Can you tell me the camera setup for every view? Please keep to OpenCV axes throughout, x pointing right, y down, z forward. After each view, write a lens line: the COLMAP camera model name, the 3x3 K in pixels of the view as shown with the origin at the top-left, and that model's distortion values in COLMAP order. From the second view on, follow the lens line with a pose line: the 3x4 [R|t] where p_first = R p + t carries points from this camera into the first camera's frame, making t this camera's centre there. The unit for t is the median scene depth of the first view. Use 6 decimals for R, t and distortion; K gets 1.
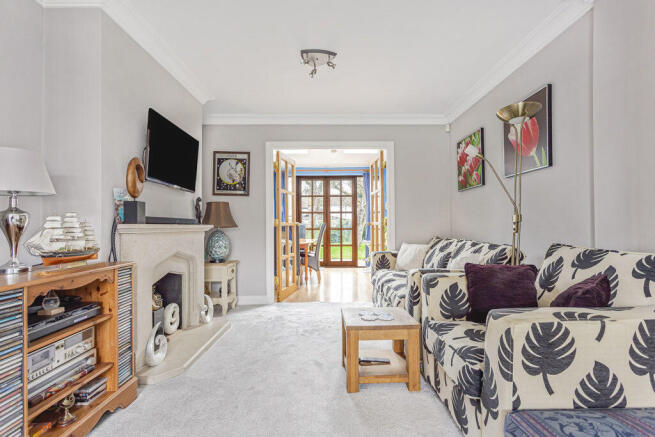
lens RADIAL K [[333.4, 0, 328.5], [0, 333.4, 221.9], [0, 0, 1]] dist [-0.016639, -0.000048]
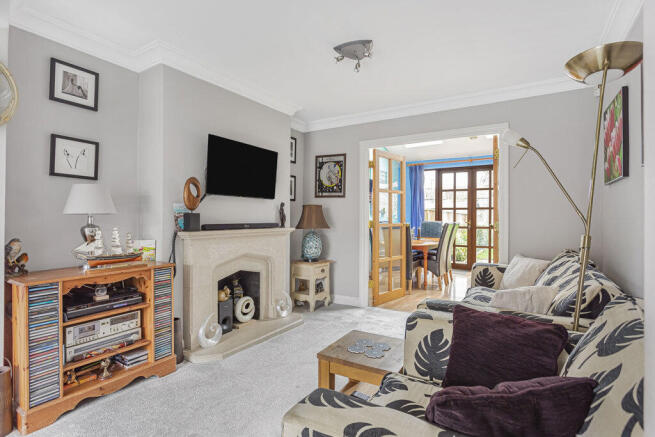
lens RADIAL K [[333.4, 0, 327.1], [0, 333.4, 219.9], [0, 0, 1]] dist [-0.016639, -0.000048]
pose [[0.838306, 0.013529, -0.545032, 0.429027], [0.000167, 0.999686, 0.025070, -0.056293], [0.545200, -0.021108, 0.838040, 0.196655]]
